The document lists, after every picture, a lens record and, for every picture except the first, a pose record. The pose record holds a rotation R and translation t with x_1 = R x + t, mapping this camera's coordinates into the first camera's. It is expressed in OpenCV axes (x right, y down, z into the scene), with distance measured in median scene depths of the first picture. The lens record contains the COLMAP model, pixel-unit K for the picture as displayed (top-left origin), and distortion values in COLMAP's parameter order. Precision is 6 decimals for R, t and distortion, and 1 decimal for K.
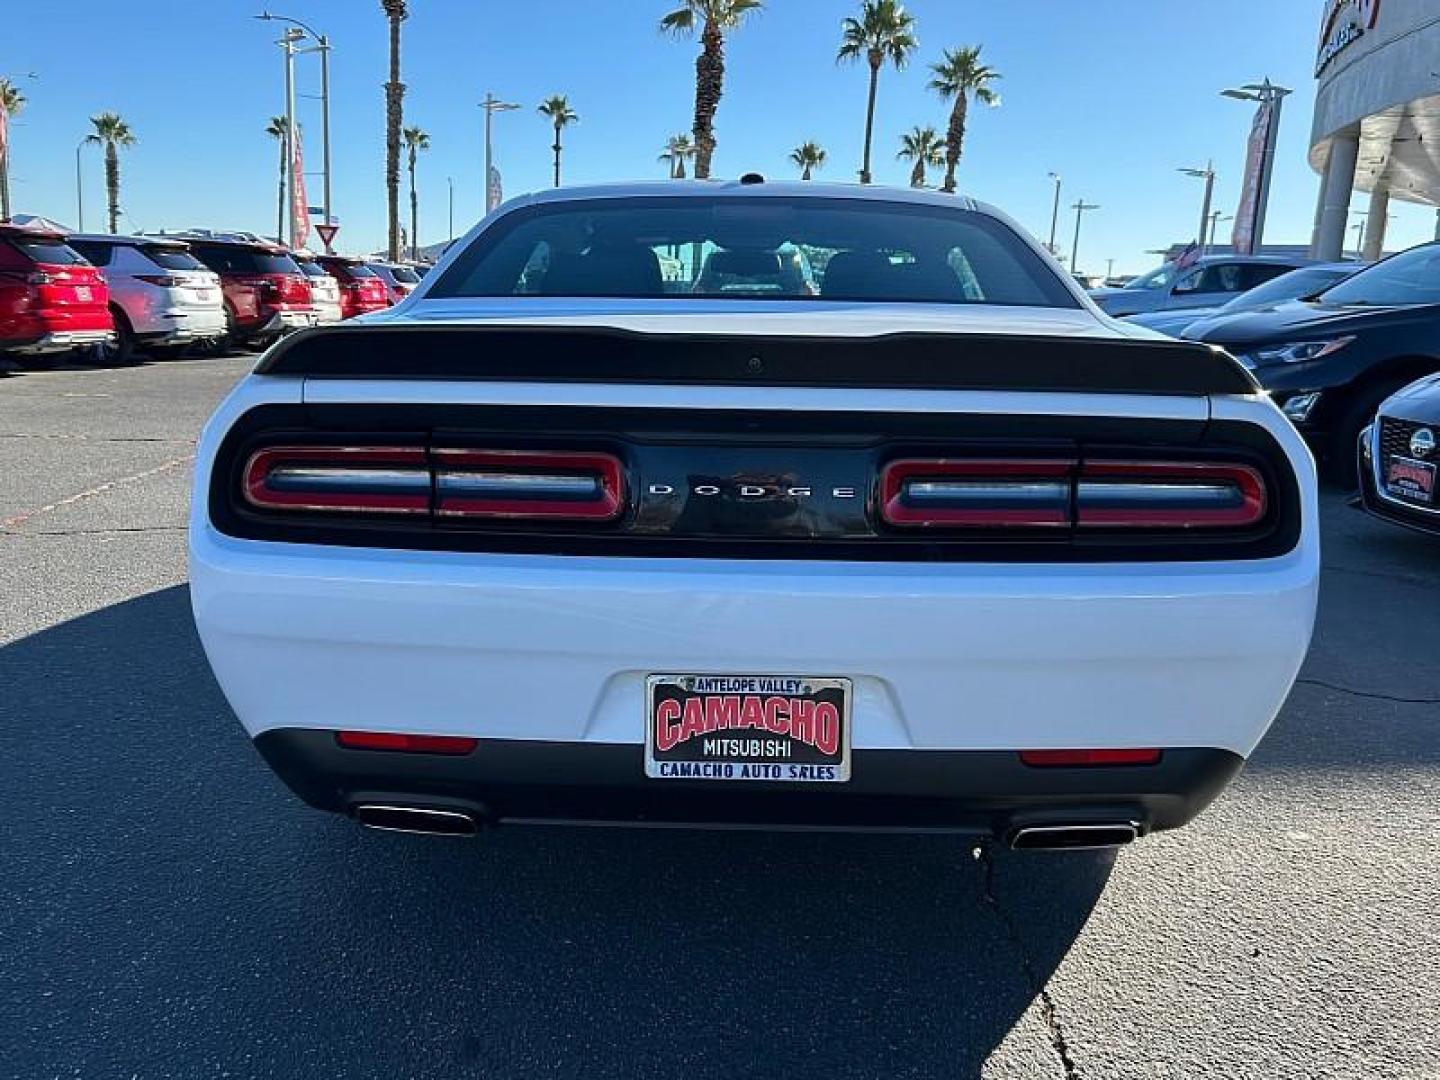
lens RADIAL K [[1156.8, 0, 720.0], [0, 1156.8, 540.0], [0, 0, 1]] dist [-0.002402, -0.008506]
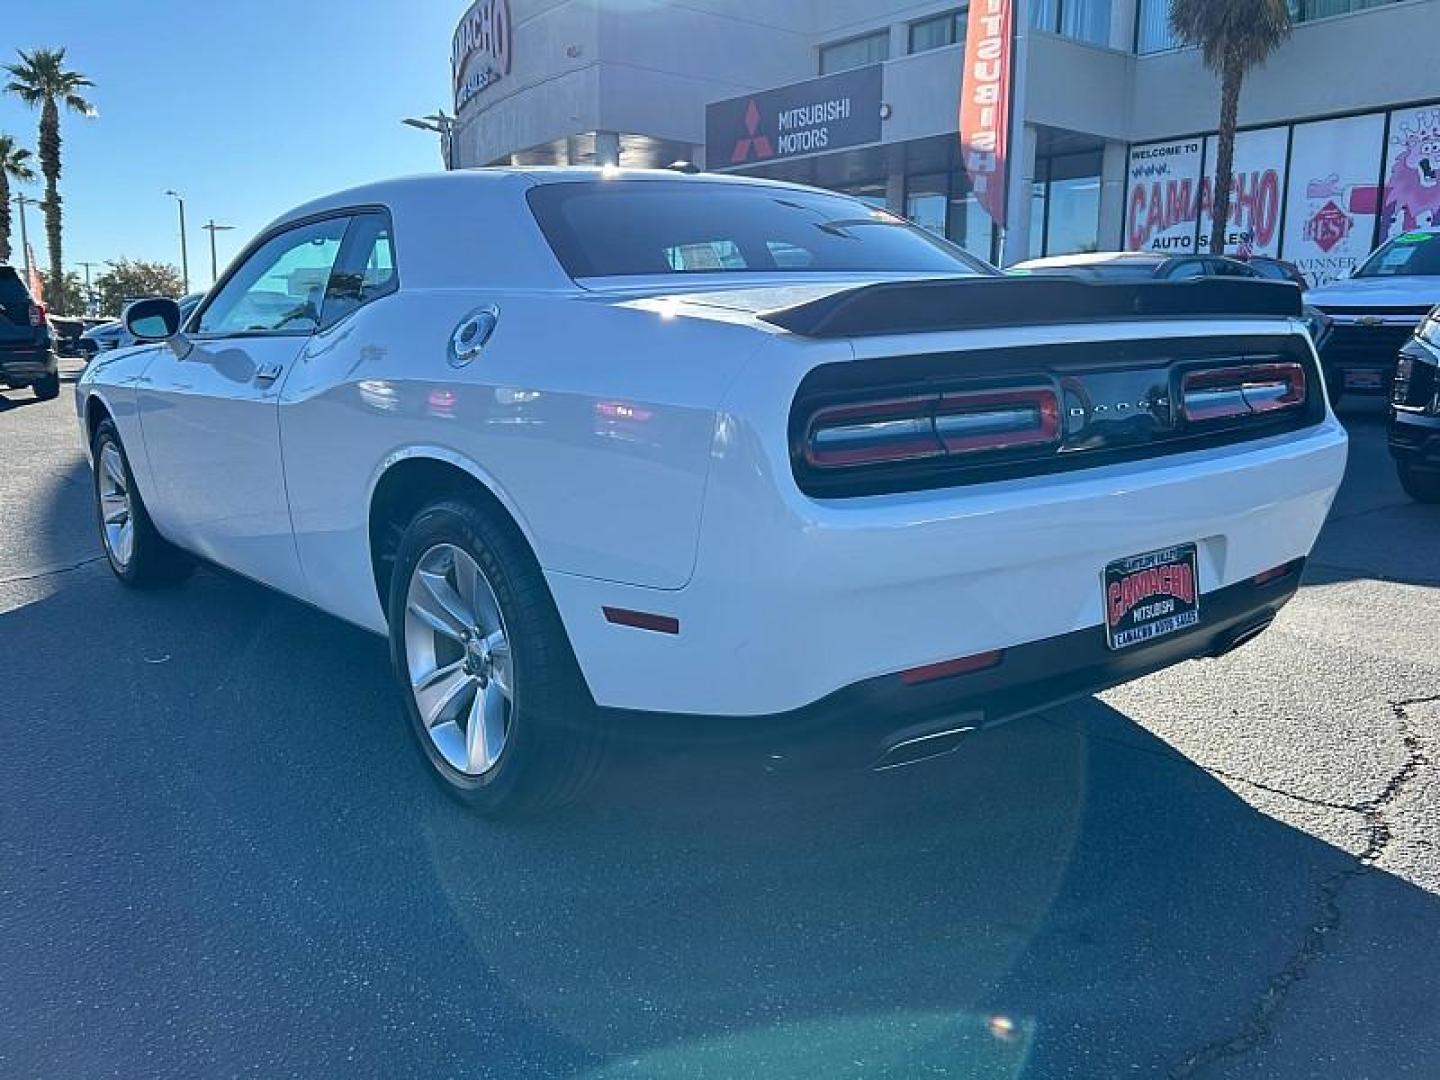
lens RADIAL K [[1156.8, 0, 720.0], [0, 1156.8, 540.0], [0, 0, 1]] dist [-0.002402, -0.008506]
pose [[0.765066, -0.146959, 0.626958, -1.106881], [0.158456, 0.986638, 0.037906, -0.018335], [-0.624152, 0.070344, 0.778130, 0.306997]]
